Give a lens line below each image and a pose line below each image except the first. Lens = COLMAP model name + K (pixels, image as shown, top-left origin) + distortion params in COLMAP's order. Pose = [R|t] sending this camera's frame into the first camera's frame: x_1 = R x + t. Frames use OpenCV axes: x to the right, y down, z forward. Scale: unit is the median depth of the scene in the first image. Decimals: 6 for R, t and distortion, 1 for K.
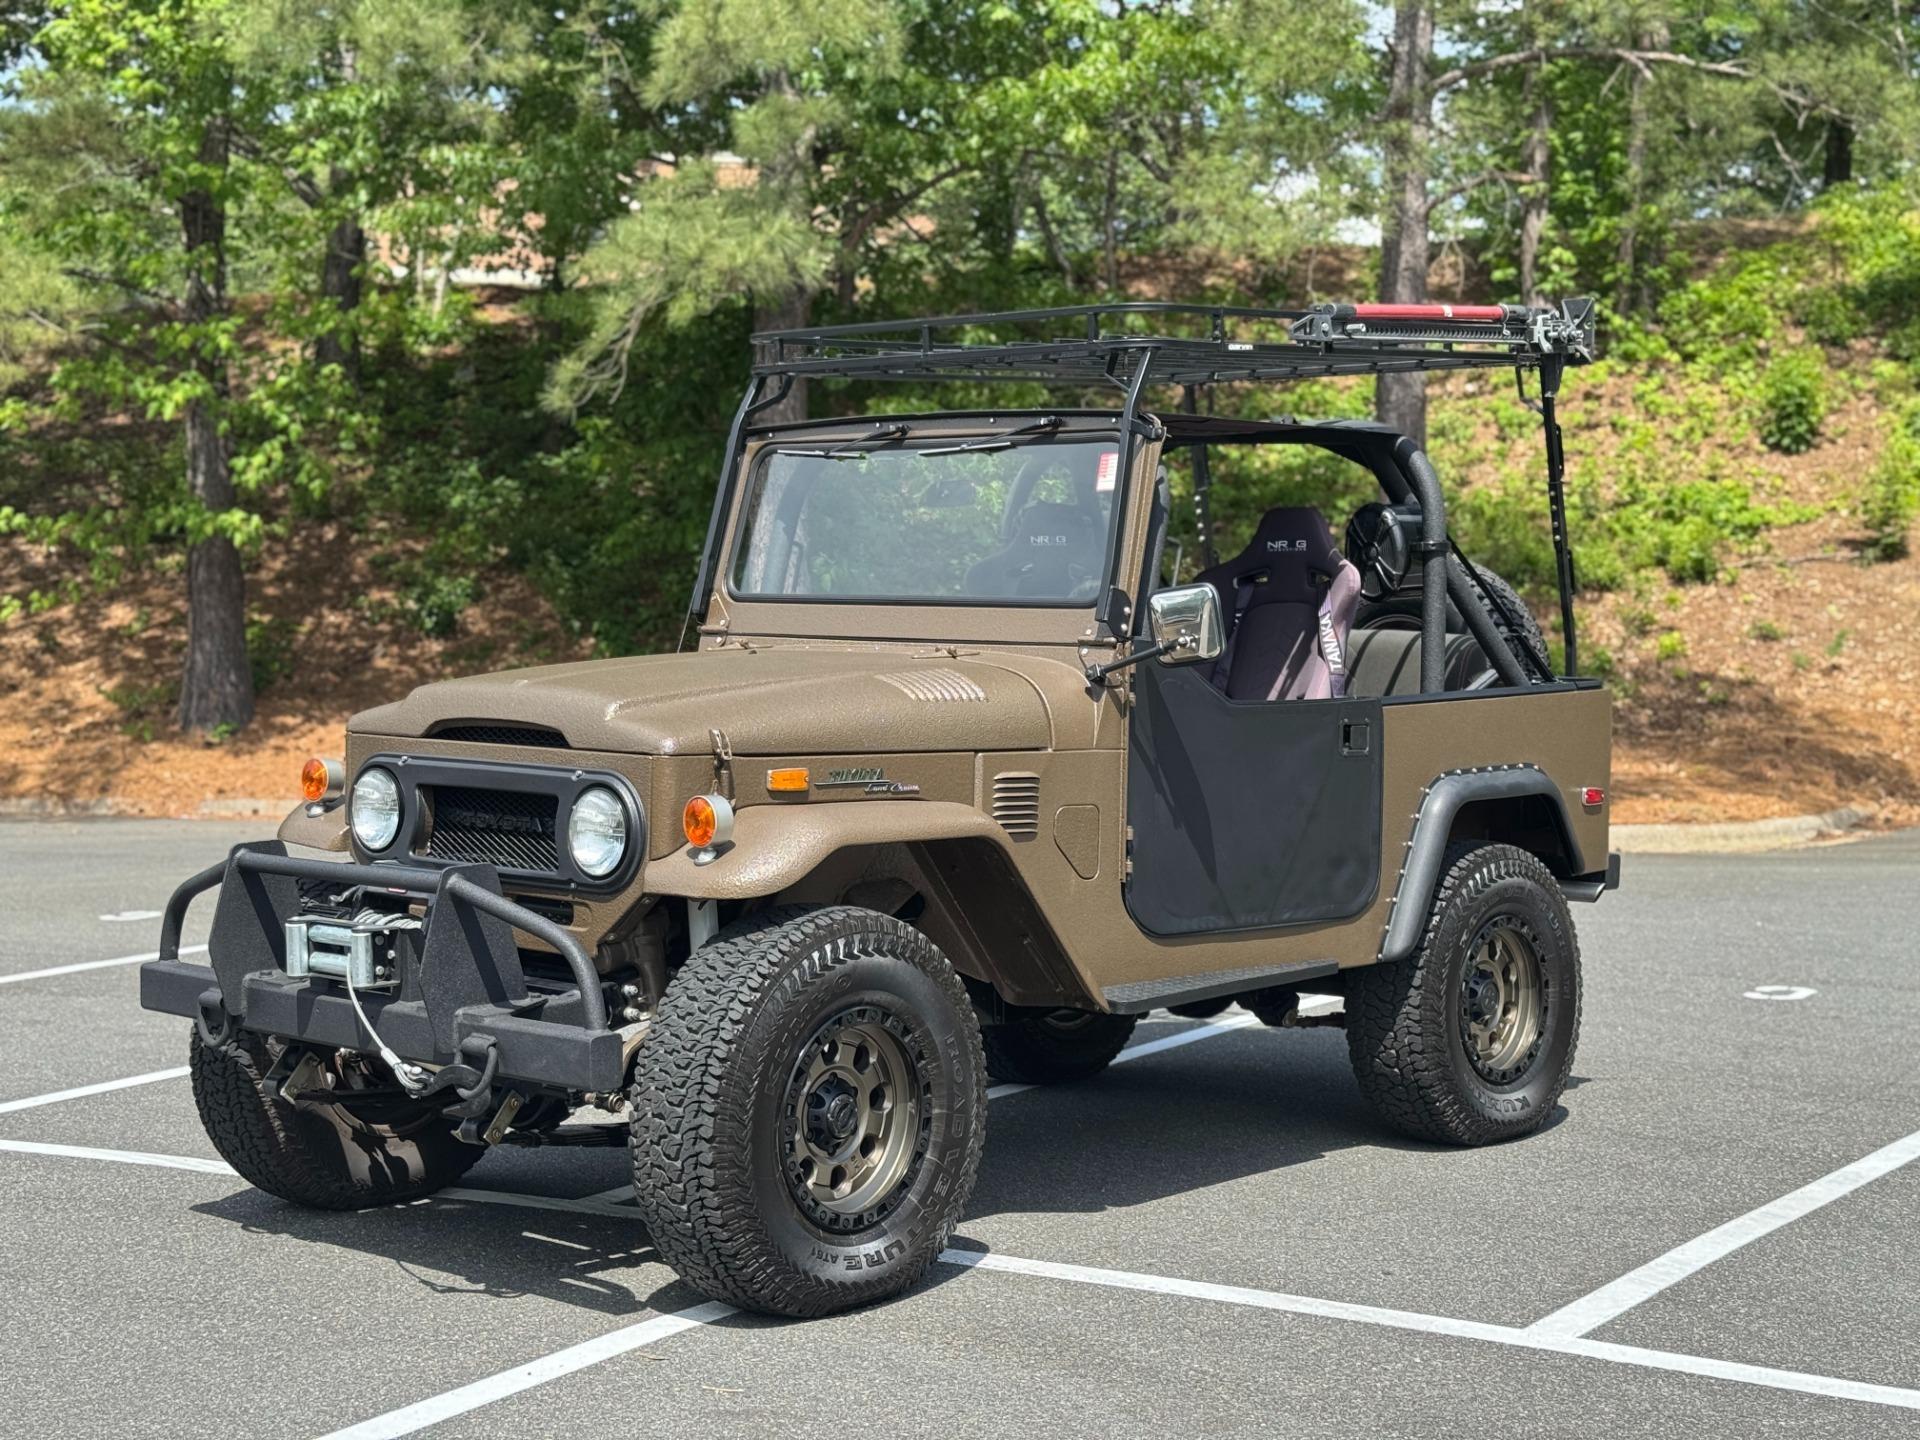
lens RADIAL K [[2725.3, 0, 945.2], [0, 2725.3, 734.9], [0, 0, 1]] dist [0.156229, -0.114885]
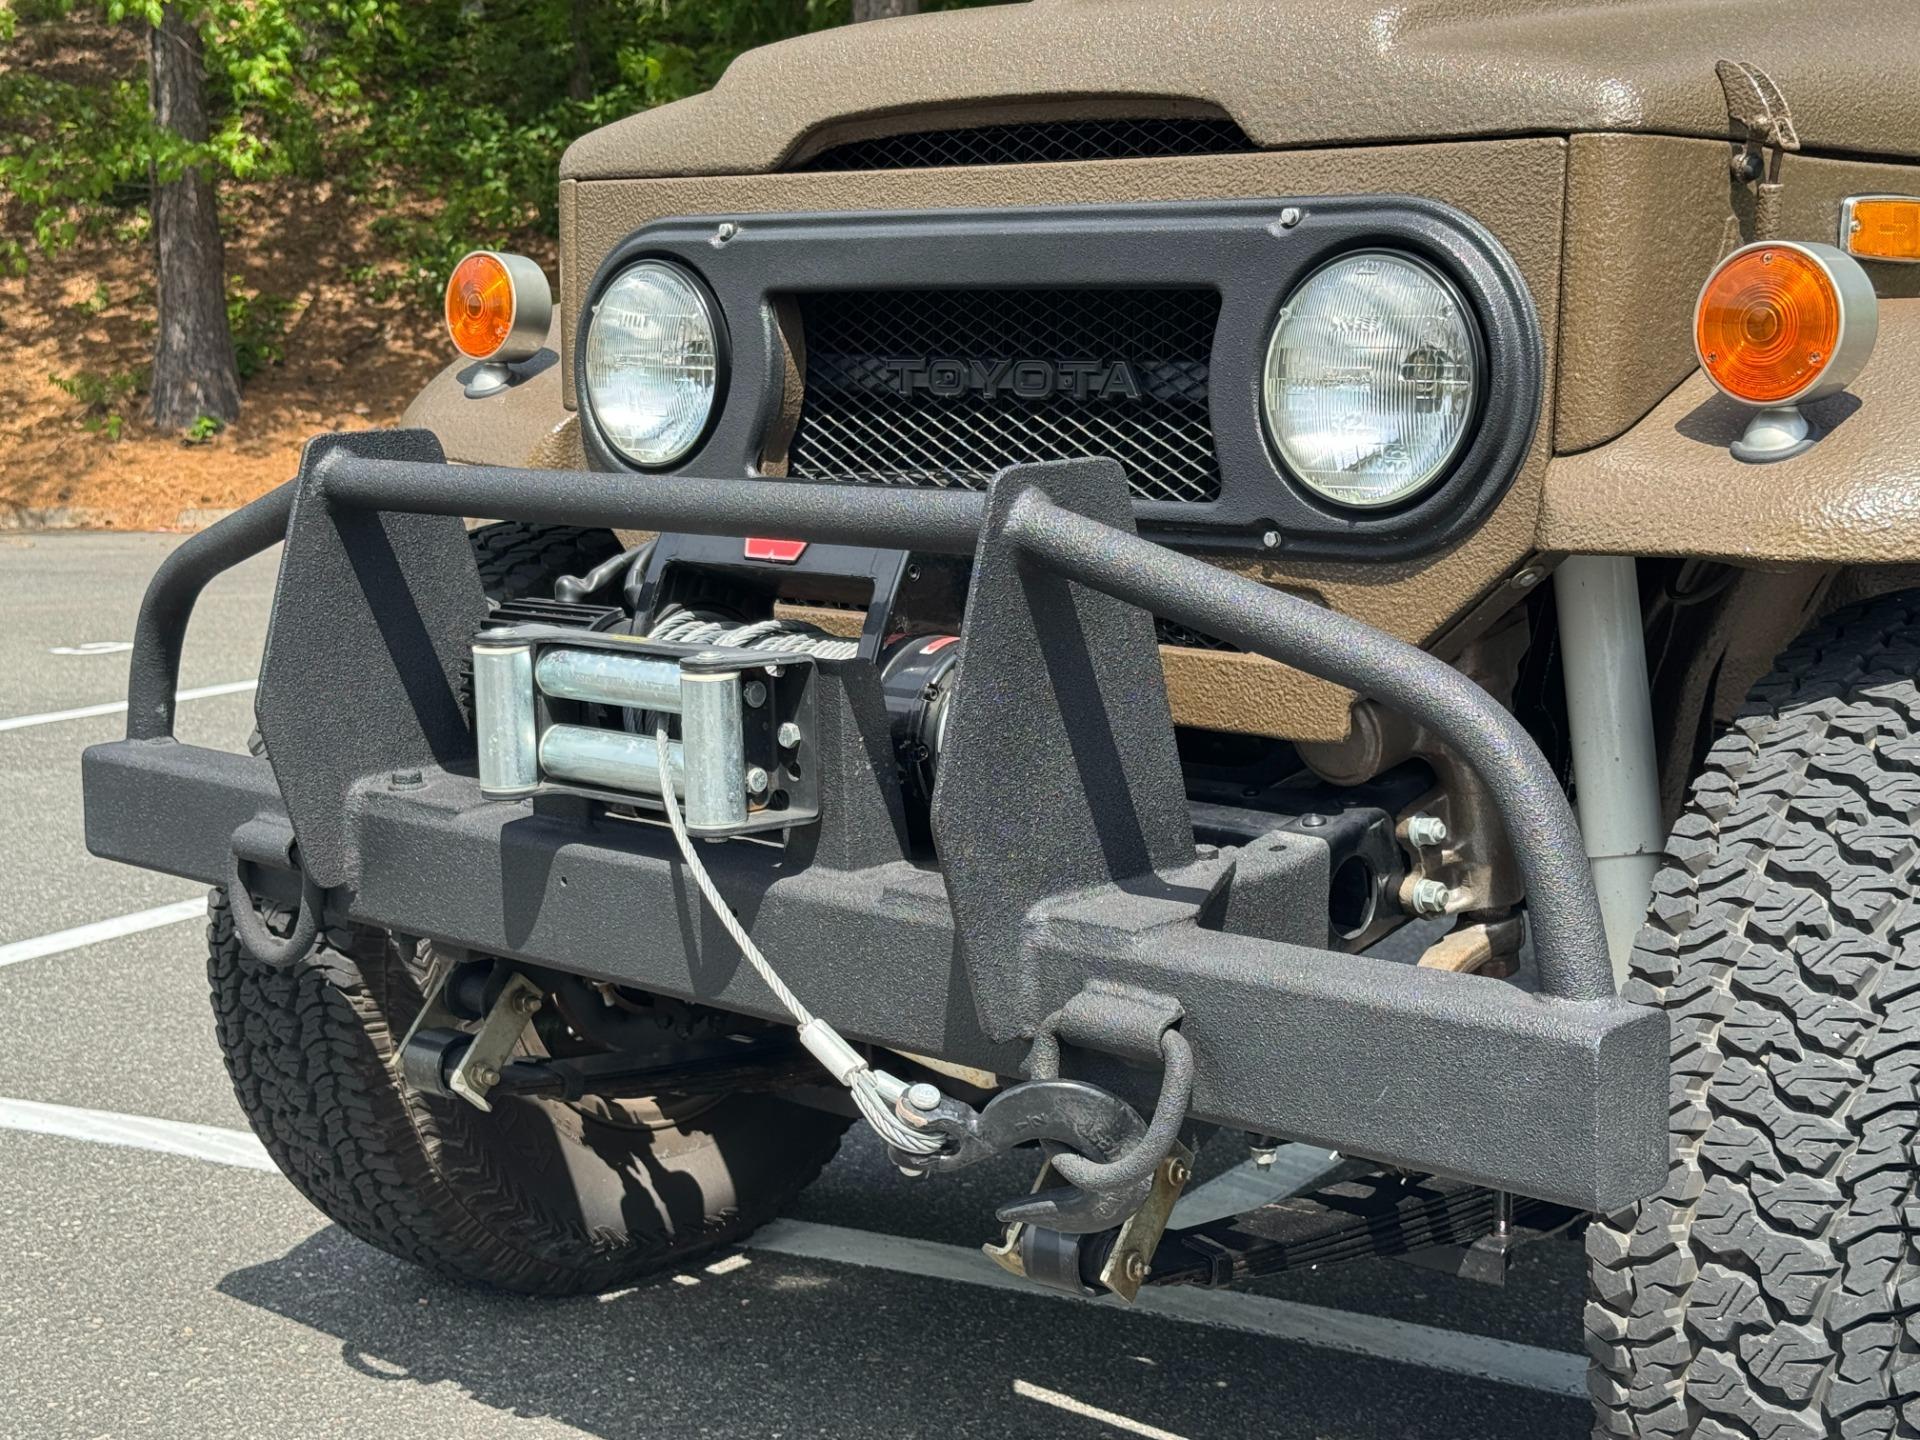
lens RADIAL K [[2725.3, 0, 945.2], [0, 2725.3, 734.9], [0, 0, 1]] dist [0.156229, -0.114885]
pose [[0.999963, -0.005307, 0.006791, -0.164648], [0.004628, 0.995333, 0.096384, 0.041829], [-0.007271, -0.096349, 0.995321, 0.586231]]
